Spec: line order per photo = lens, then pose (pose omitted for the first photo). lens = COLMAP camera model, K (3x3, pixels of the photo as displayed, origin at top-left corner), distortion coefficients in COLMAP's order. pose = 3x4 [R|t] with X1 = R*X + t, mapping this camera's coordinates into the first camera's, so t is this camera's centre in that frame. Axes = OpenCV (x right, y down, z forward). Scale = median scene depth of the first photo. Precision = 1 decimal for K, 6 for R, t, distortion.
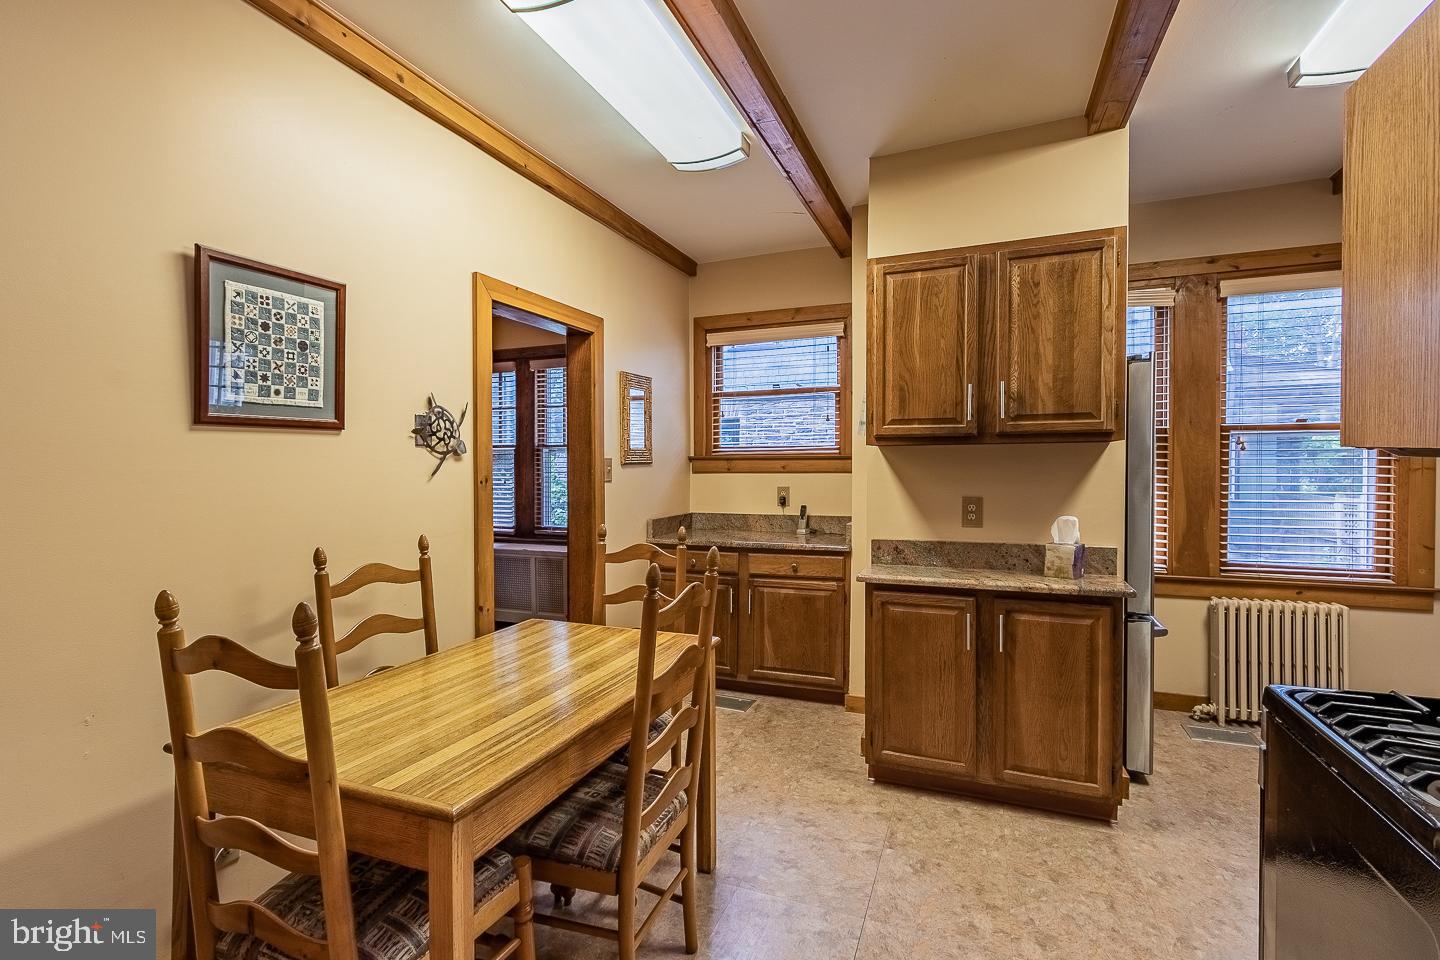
lens RADIAL K [[701.4, 0, 708.4], [0, 701.4, 478.3], [0, 0, 1]] dist [0.000642, -0.000453]
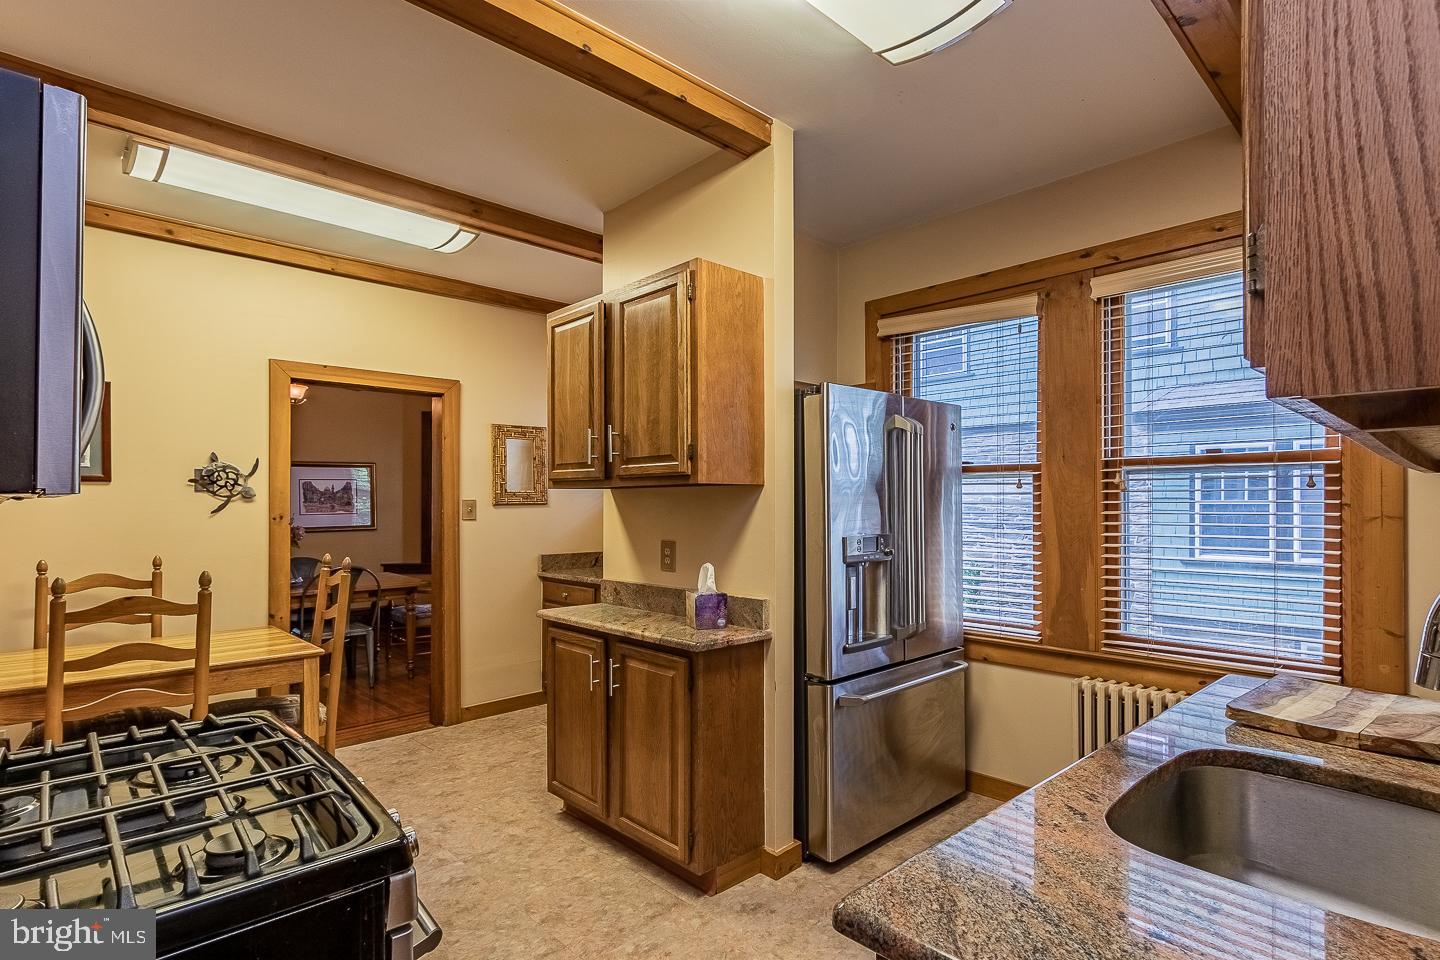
lens RADIAL K [[714.7, 0, 720.4], [0, 714.7, 500.2], [0, 0, 1]] dist [0.001225, 0.000176]
pose [[0.910133, 0.002436, -0.414310, 0.940345], [-0.012456, 0.999692, -0.021485, -0.010300], [0.414130, 0.024715, 0.909882, 0.127883]]
